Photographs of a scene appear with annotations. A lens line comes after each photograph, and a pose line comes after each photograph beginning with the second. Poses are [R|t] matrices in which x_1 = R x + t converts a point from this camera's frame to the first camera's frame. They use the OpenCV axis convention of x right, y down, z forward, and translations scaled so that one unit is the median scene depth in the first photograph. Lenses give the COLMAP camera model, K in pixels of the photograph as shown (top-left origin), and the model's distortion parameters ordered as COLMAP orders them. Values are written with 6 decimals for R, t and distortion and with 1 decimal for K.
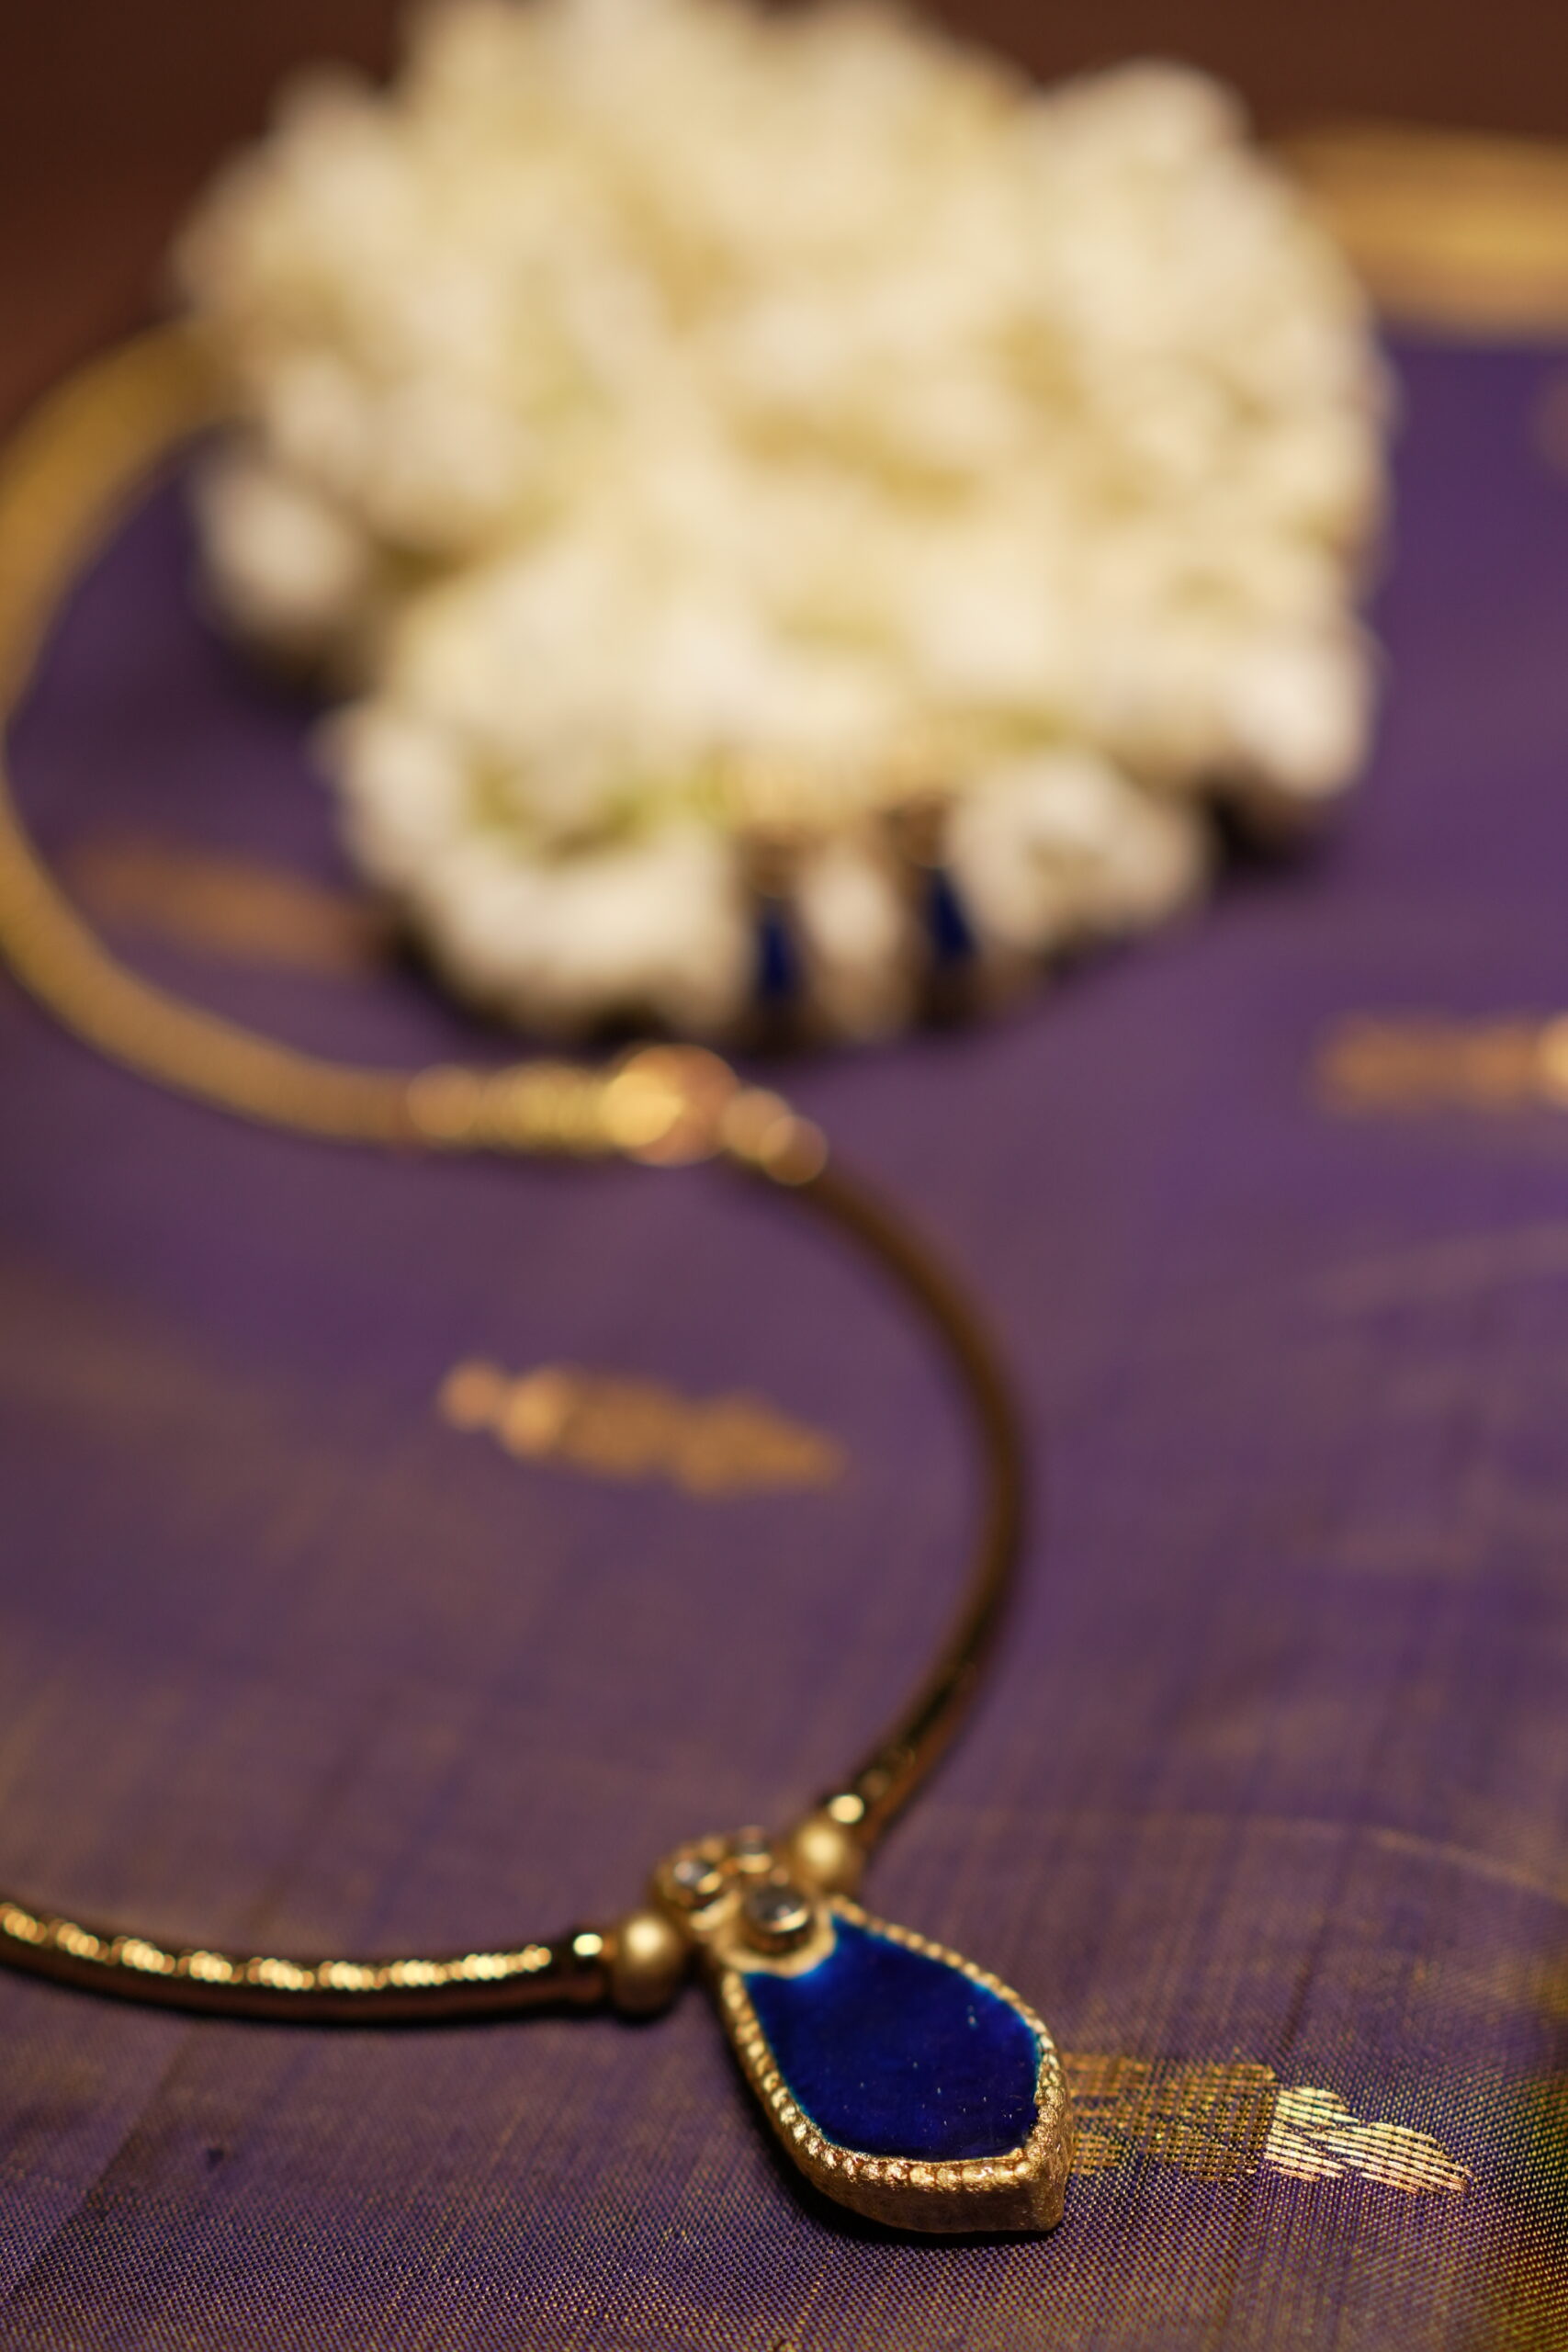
lens RADIAL K [[3007.7, 0, 785.0], [0, 3007.7, 1176.2], [0, 0, 1]] dist [0.018143, -0.051944]
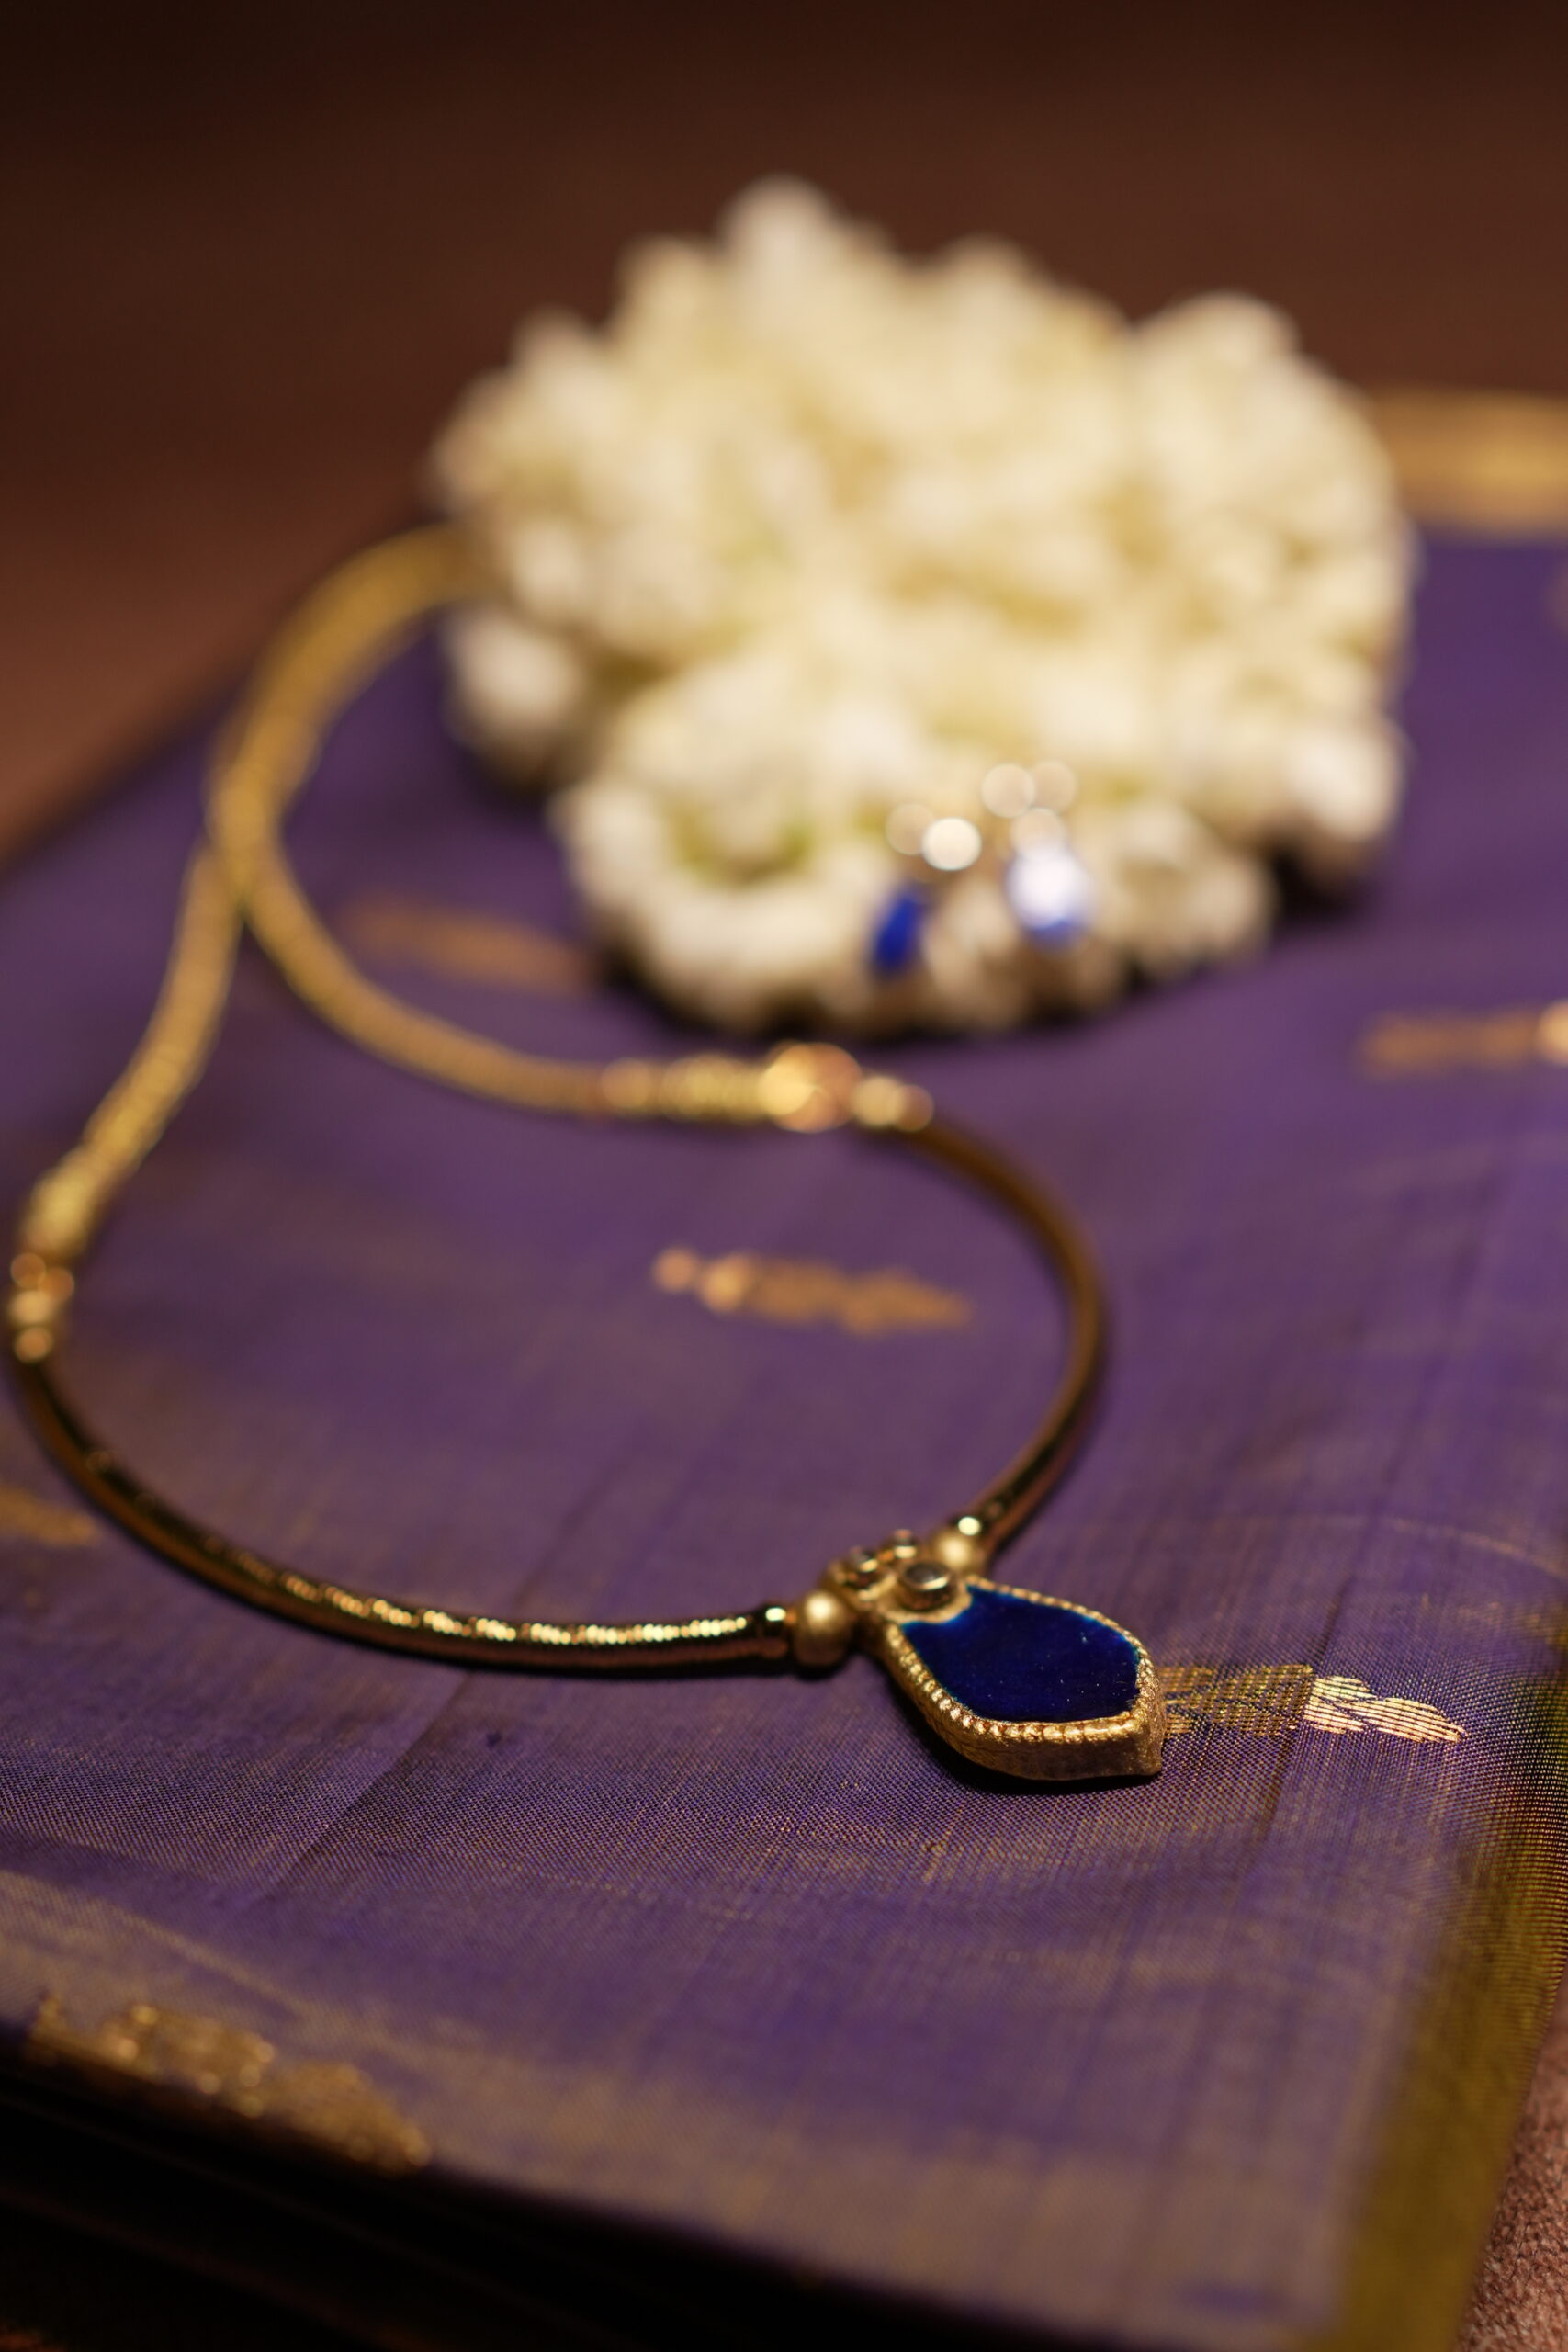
lens RADIAL K [[3007.7, 0, 785.0], [0, 3007.7, 1176.2], [0, 0, 1]] dist [0.018143, -0.051944]
pose [[0.999368, 0.006886, -0.034865, -0.019109], [-0.011259, 0.991861, -0.126829, 0.234674], [0.033708, 0.127142, 0.991312, -0.295824]]
